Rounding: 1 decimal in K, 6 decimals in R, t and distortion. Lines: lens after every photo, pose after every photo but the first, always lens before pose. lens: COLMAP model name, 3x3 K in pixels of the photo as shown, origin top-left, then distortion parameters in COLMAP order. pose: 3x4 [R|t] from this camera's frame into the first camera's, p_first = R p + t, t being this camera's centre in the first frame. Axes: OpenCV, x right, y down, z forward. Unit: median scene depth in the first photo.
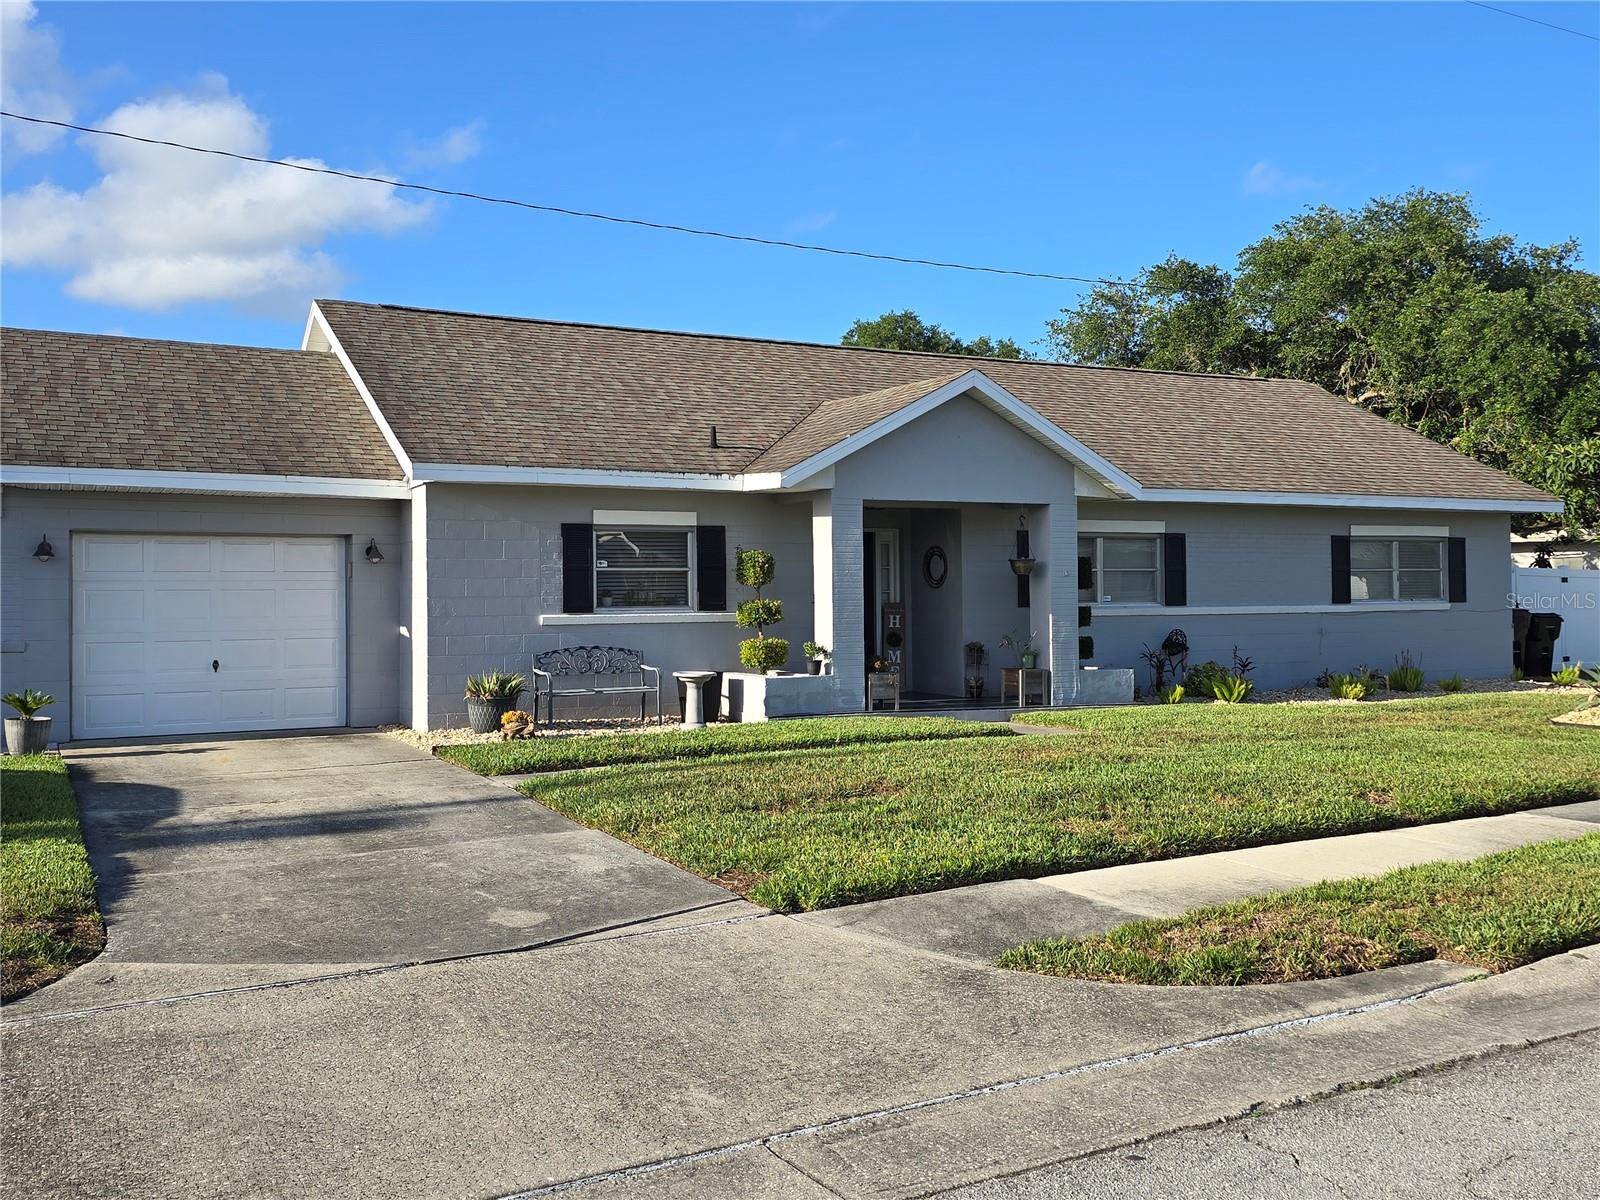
lens RADIAL K [[1199.6, 0, 800.1], [0, 1199.6, 596.0], [0, 0, 1]] dist [0.049940, -0.041143]
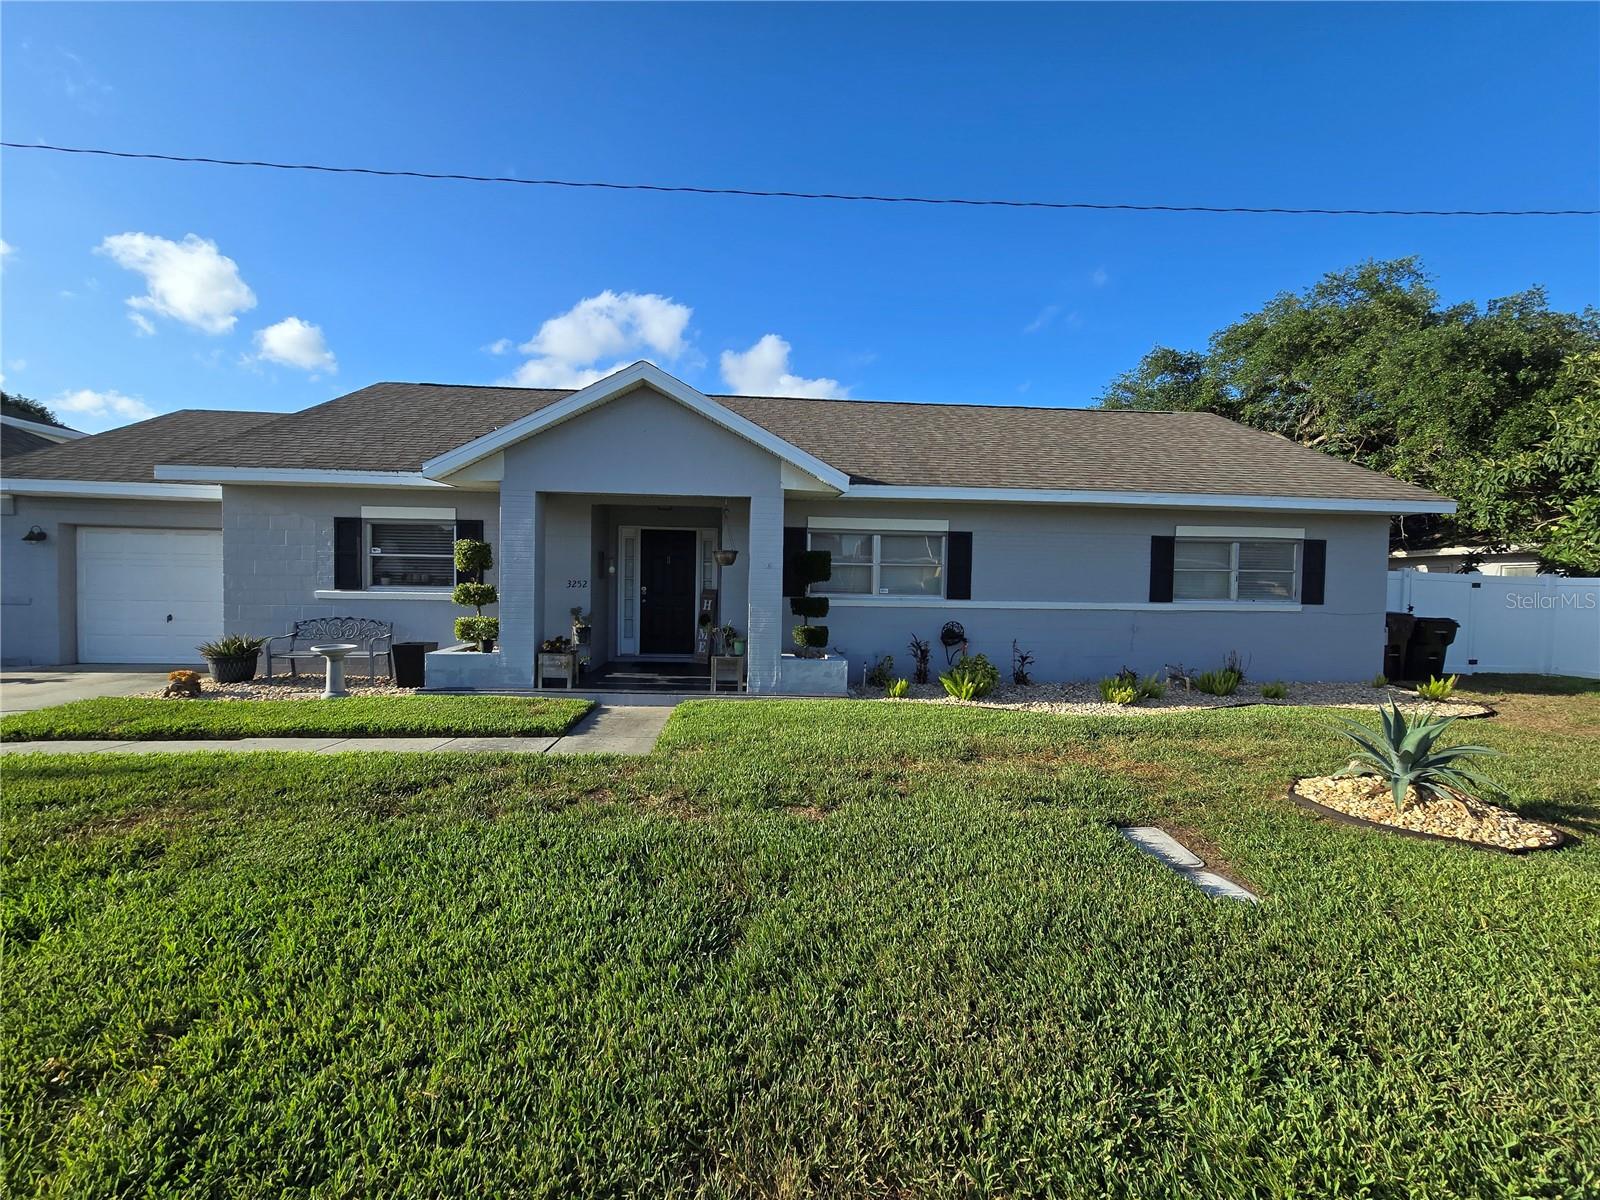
lens RADIAL K [[590.9, 0, 798.4], [0, 590.9, 600.8], [0, 0, 1]] dist [-0.002954, 0.000242]
pose [[0.938491, 0.035962, -0.343427, 0.317510], [-0.024482, 0.998989, 0.037706, -0.006043], [0.344436, -0.026979, 0.938422, 0.405439]]
